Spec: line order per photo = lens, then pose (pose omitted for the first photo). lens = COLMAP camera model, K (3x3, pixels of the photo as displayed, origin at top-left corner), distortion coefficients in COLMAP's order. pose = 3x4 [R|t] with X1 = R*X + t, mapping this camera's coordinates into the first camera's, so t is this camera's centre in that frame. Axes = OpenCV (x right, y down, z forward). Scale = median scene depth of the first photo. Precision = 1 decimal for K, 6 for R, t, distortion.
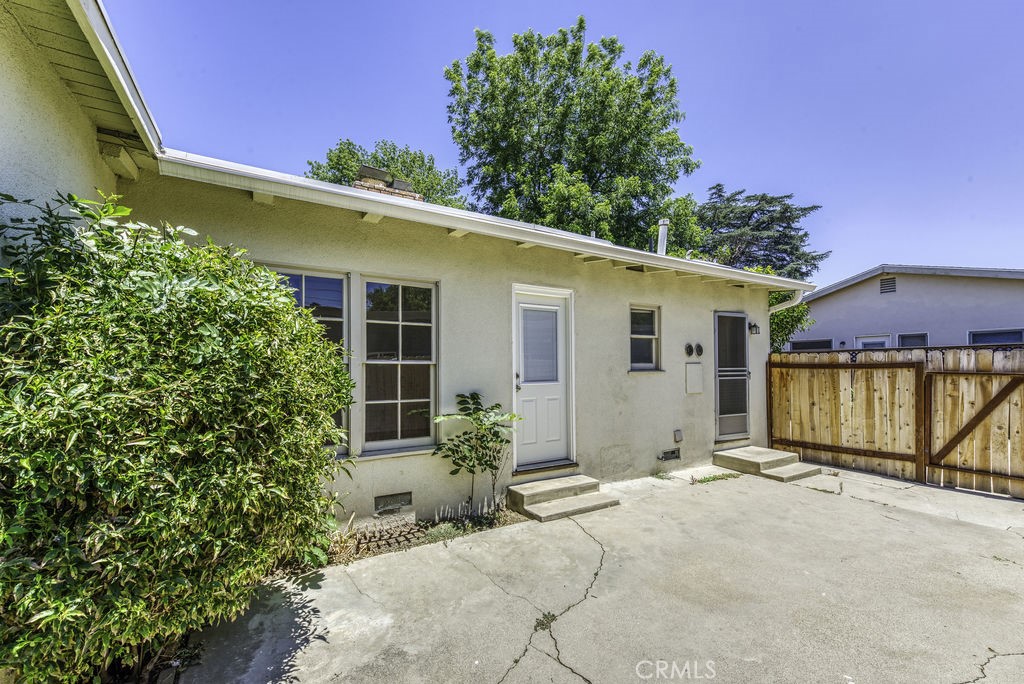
lens RADIAL K [[416.4, 0, 512.3], [0, 416.4, 358.7], [0, 0, 1]] dist [0.011091, -0.001389]
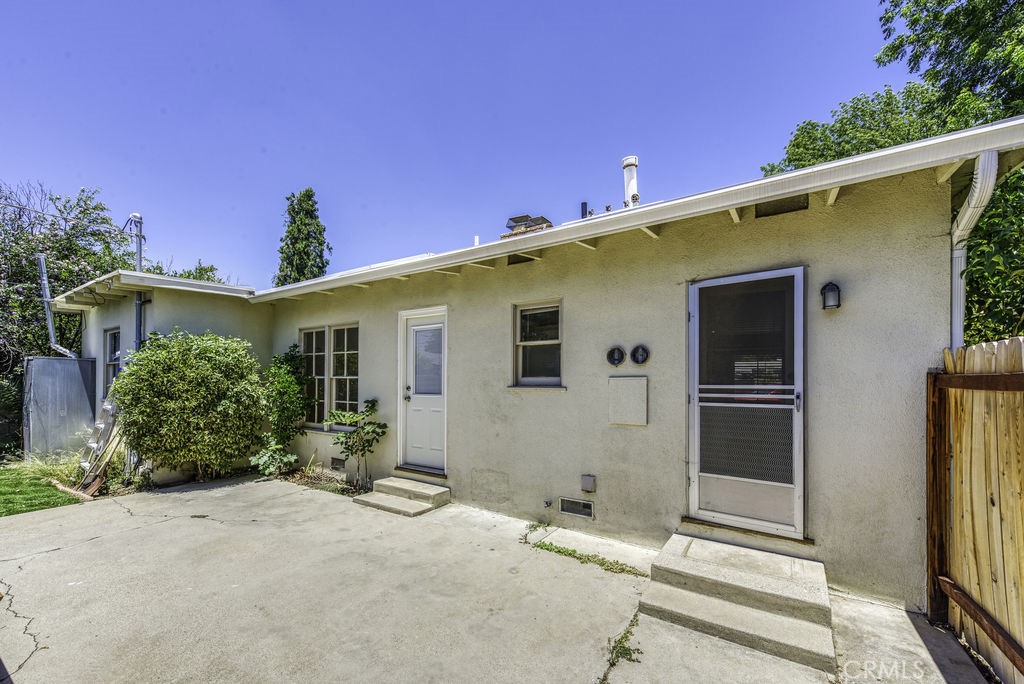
lens RADIAL K [[416.4, 0, 511.0], [0, 416.4, 379.4], [0, 0, 1]] dist [0.011091, -0.001389]
pose [[0.430320, -0.002543, -0.902673, 1.049232], [0.007449, 0.999972, 0.000734, 0.015415], [0.902645, -0.007040, 0.430327, 0.652524]]
